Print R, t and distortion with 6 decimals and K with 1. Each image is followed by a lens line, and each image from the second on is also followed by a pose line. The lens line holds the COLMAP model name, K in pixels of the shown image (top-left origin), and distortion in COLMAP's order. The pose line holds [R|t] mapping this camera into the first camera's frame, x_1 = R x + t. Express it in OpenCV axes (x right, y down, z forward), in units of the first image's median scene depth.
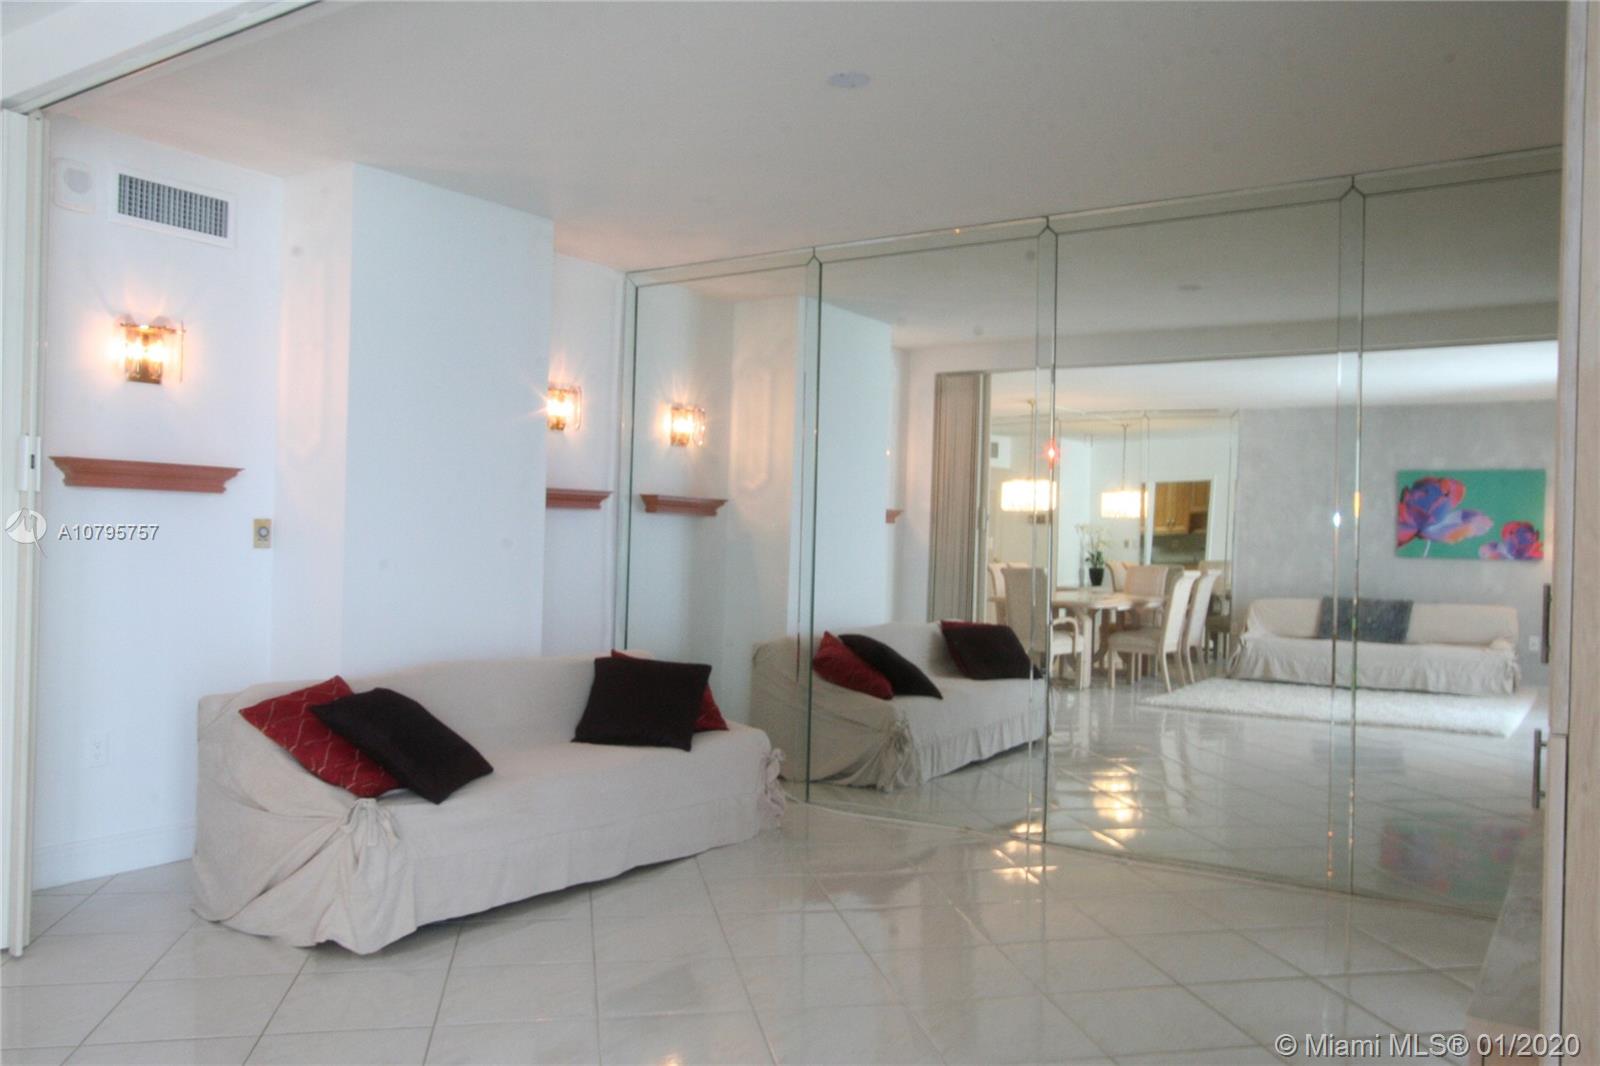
lens RADIAL K [[1193.2, 0, 799.6], [0, 1193.2, 530.9], [0, 0, 1]] dist [-0.003371, -0.002337]
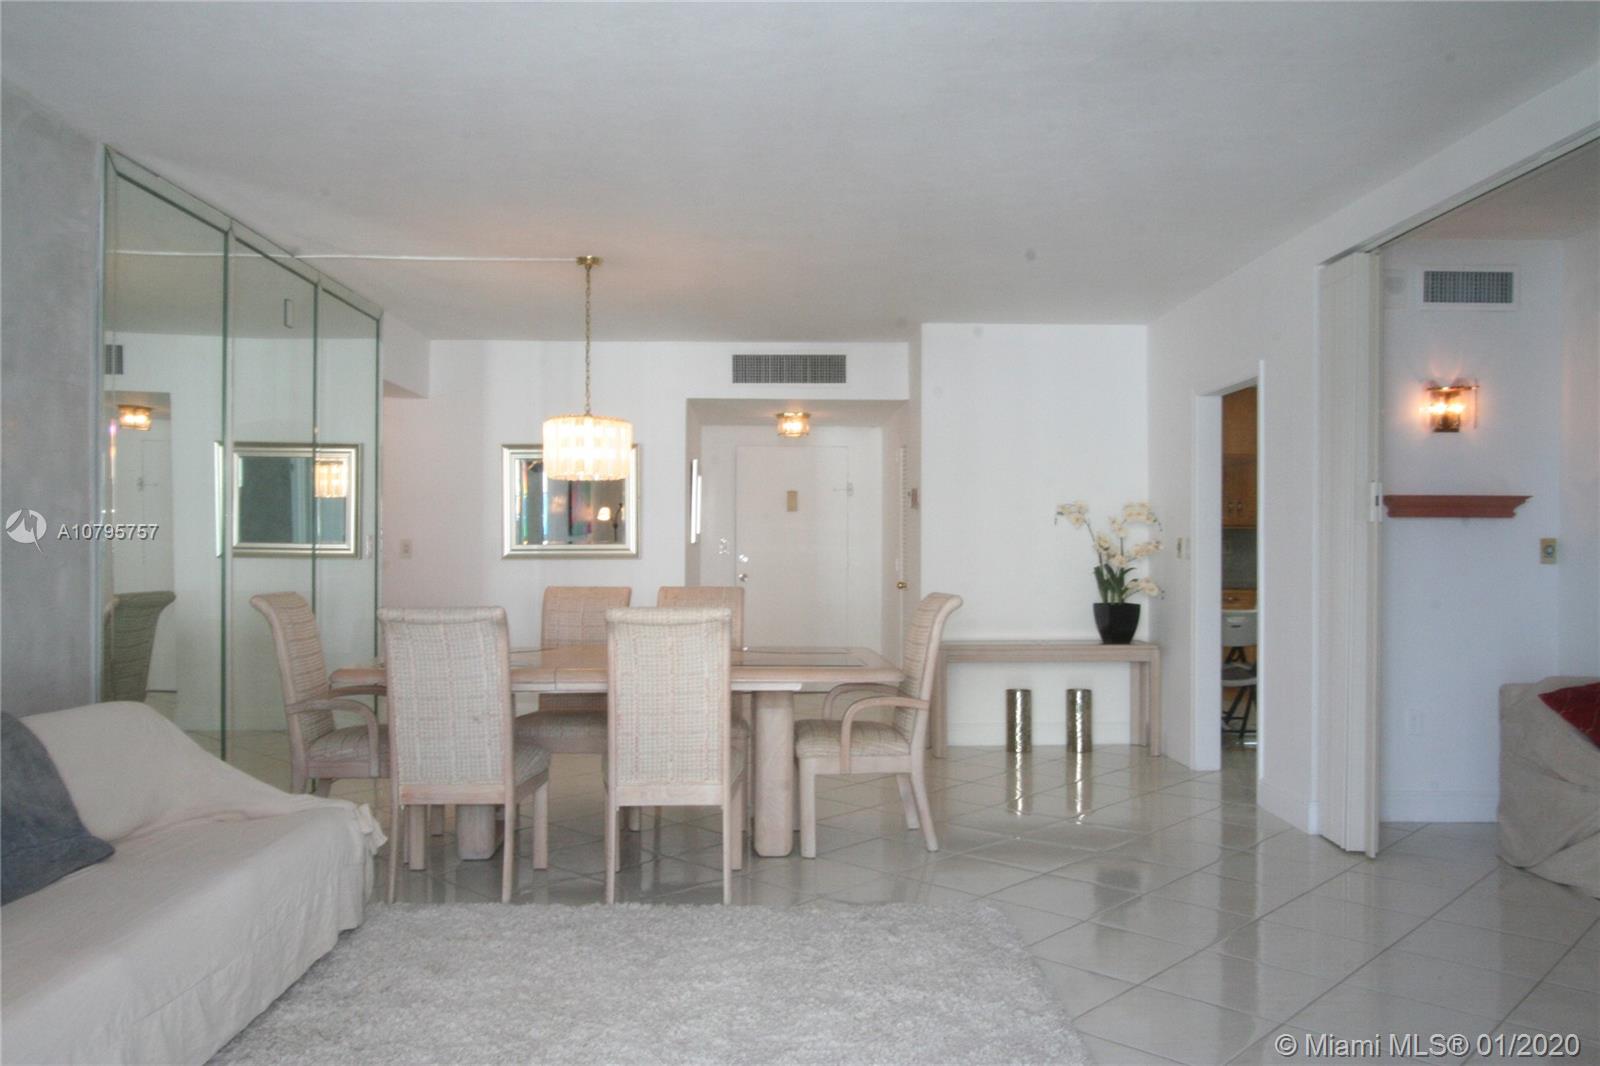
lens RADIAL K [[1193.2, 0, 791.7], [0, 1193.2, 559.3], [0, 0, 1]] dist [-0.003371, -0.002337]
pose [[0.572045, -0.016207, -0.820062, 0.082975], [0.015974, 0.999835, -0.008617, 0.009132], [0.820067, -0.008171, 0.572209, -0.287070]]
